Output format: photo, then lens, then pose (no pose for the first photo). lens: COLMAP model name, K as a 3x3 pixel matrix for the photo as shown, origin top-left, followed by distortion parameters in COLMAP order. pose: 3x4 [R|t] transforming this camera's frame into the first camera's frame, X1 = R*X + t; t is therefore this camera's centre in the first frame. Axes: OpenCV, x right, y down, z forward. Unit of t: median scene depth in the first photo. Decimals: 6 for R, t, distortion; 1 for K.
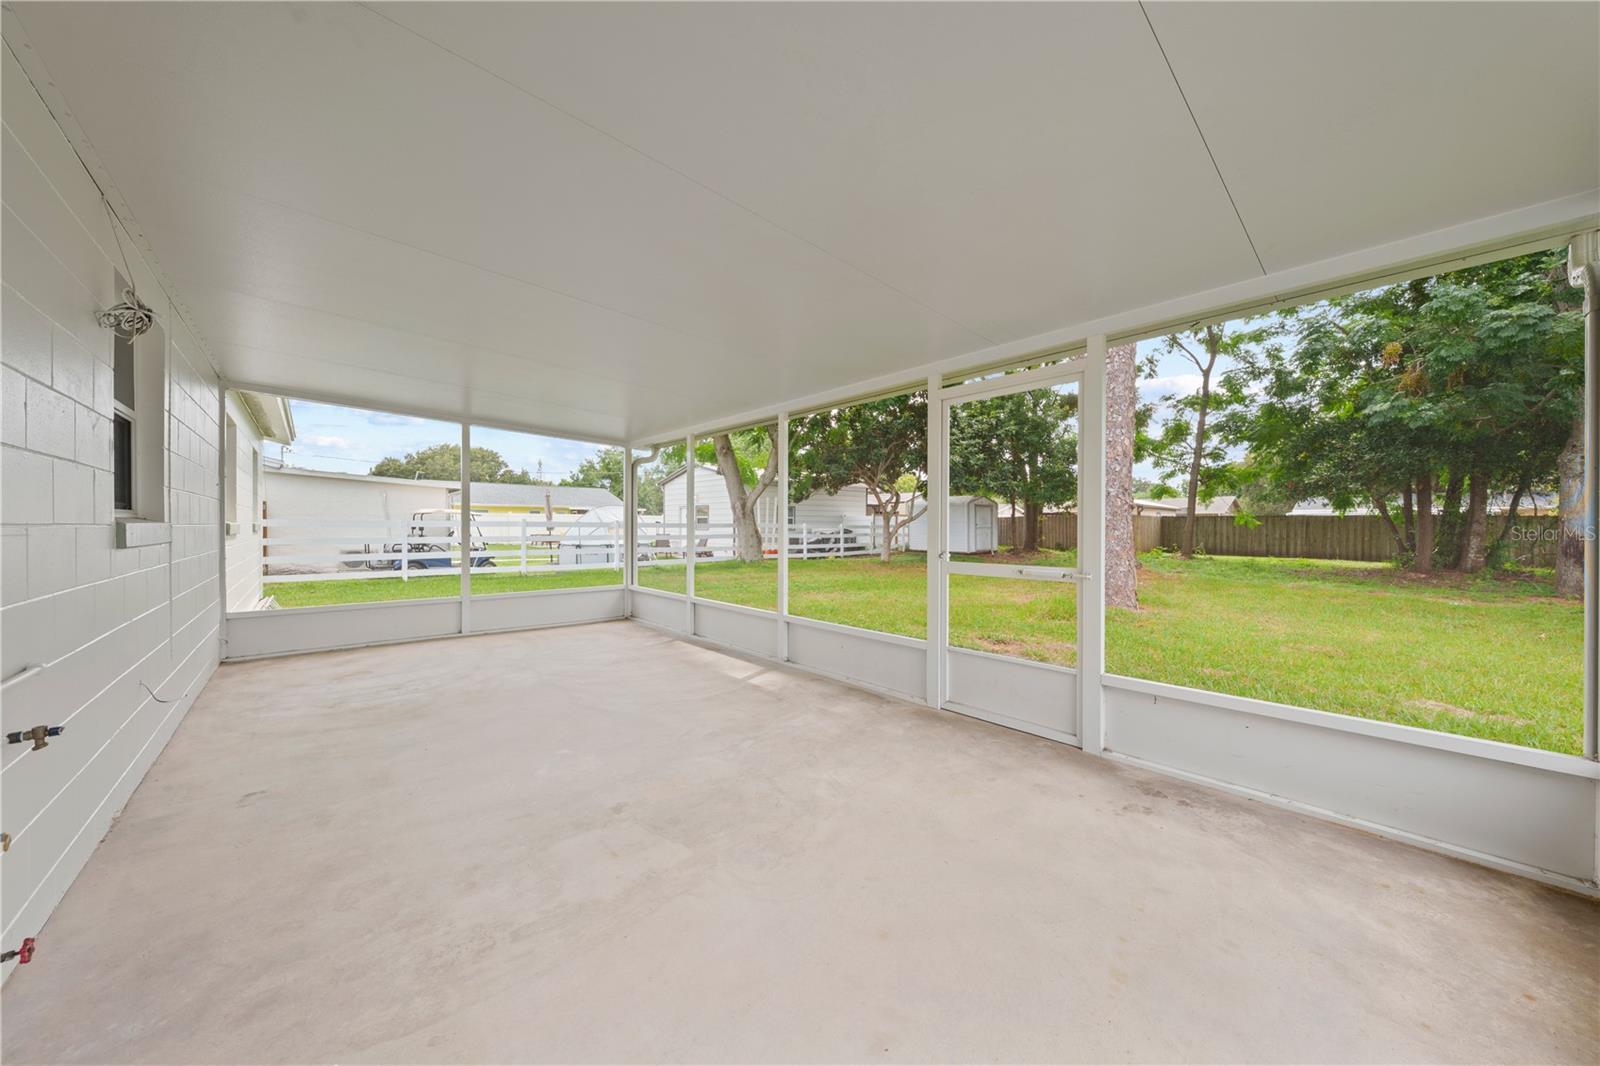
lens RADIAL K [[543.3, 0, 801.2], [0, 543.3, 527.8], [0, 0, 1]] dist [-0.001682, -0.000093]
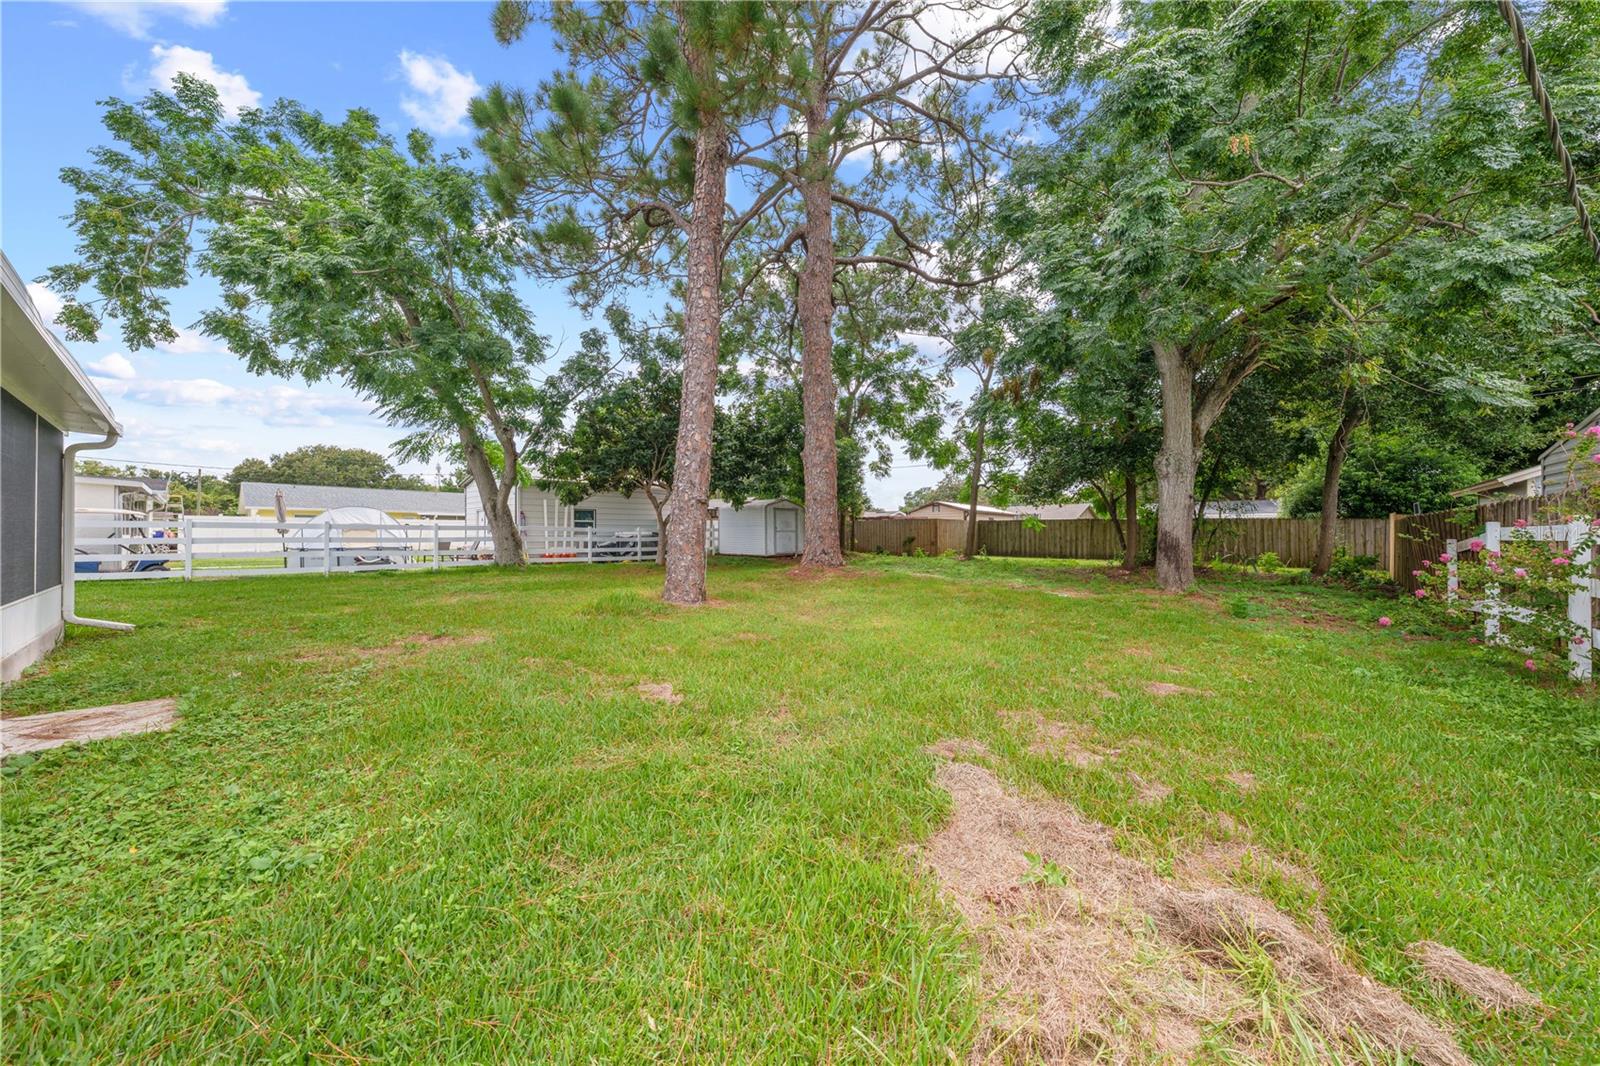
lens RADIAL K [[543.3, 0, 801.2], [0, 543.3, 527.8], [0, 0, 1]] dist [-0.001682, -0.000093]
pose [[0.995815, -0.001037, 0.091383, 0.325460], [0.002505, 0.999870, -0.015952, 0.012027], [-0.091355, 0.016114, 0.995688, -0.008630]]
